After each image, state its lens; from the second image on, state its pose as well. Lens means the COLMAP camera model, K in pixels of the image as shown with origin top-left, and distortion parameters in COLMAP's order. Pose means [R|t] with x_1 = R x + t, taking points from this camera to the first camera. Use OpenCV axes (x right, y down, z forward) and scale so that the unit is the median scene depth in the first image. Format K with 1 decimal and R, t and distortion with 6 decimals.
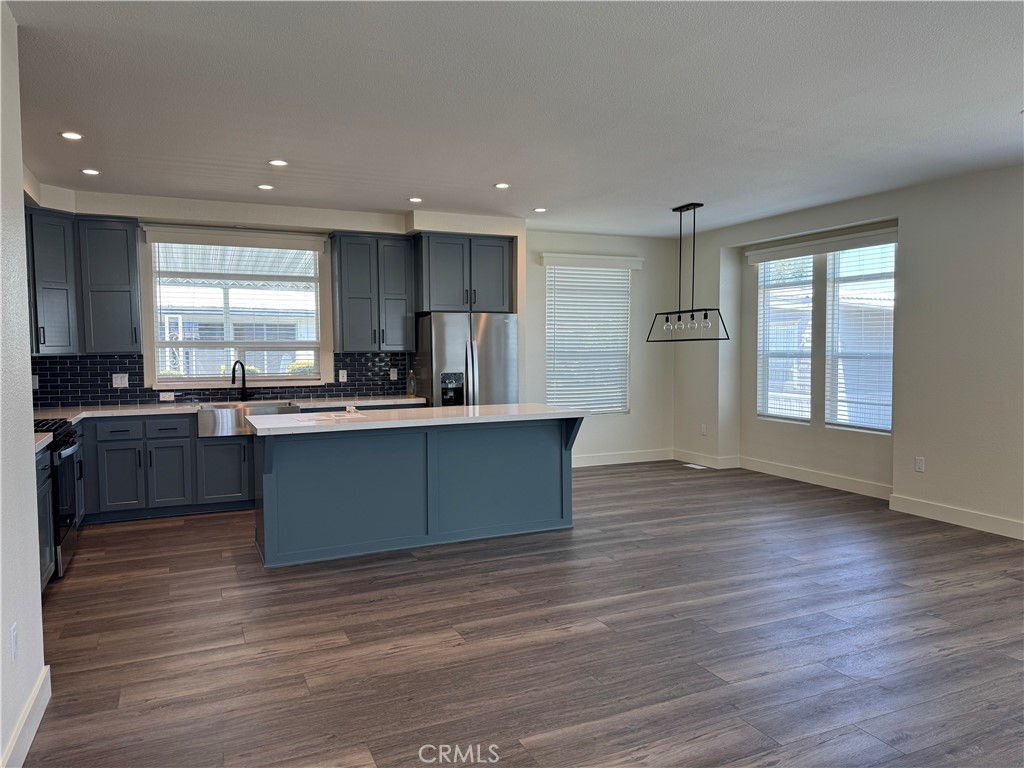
lens RADIAL K [[717.8, 0, 512.2], [0, 717.8, 383.9], [0, 0, 1]] dist [0.001371, -0.001128]
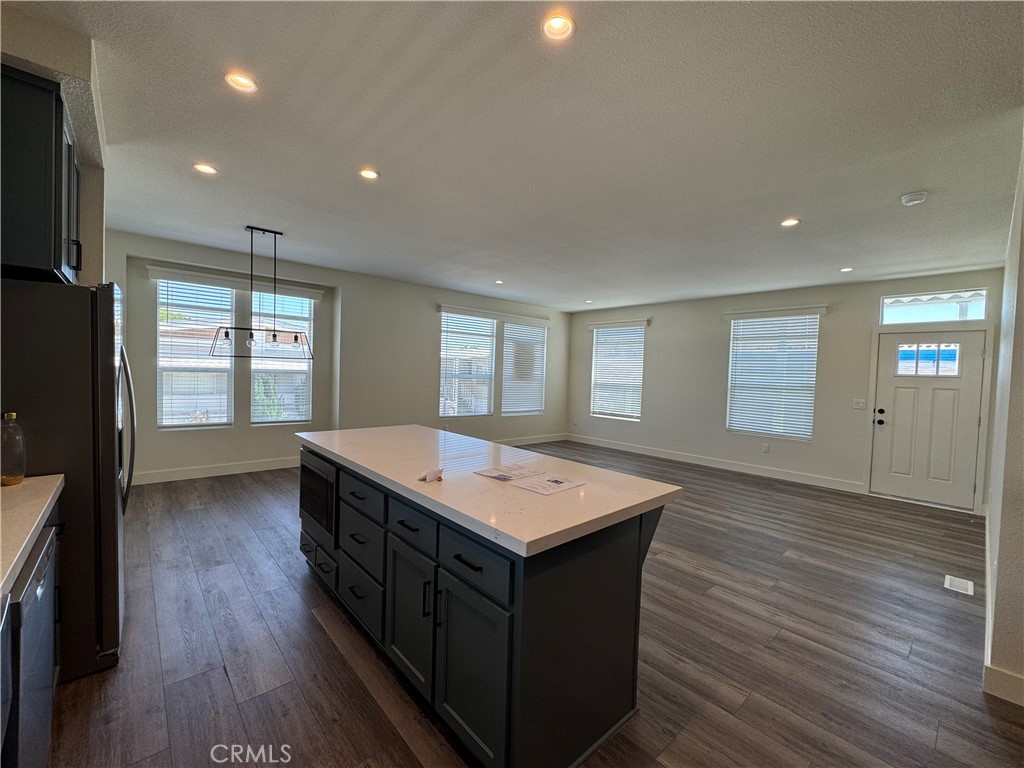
lens RADIAL K [[424.1, 0, 512.4], [0, 424.1, 387.5], [0, 0, 1]] dist [-0.008547, 0.000298]
pose [[-0.297728, -0.039647, 0.953827, -0.471630], [0.018698, 0.998703, 0.047349, -0.040663], [-0.954468, 0.031932, -0.296600, 0.860995]]
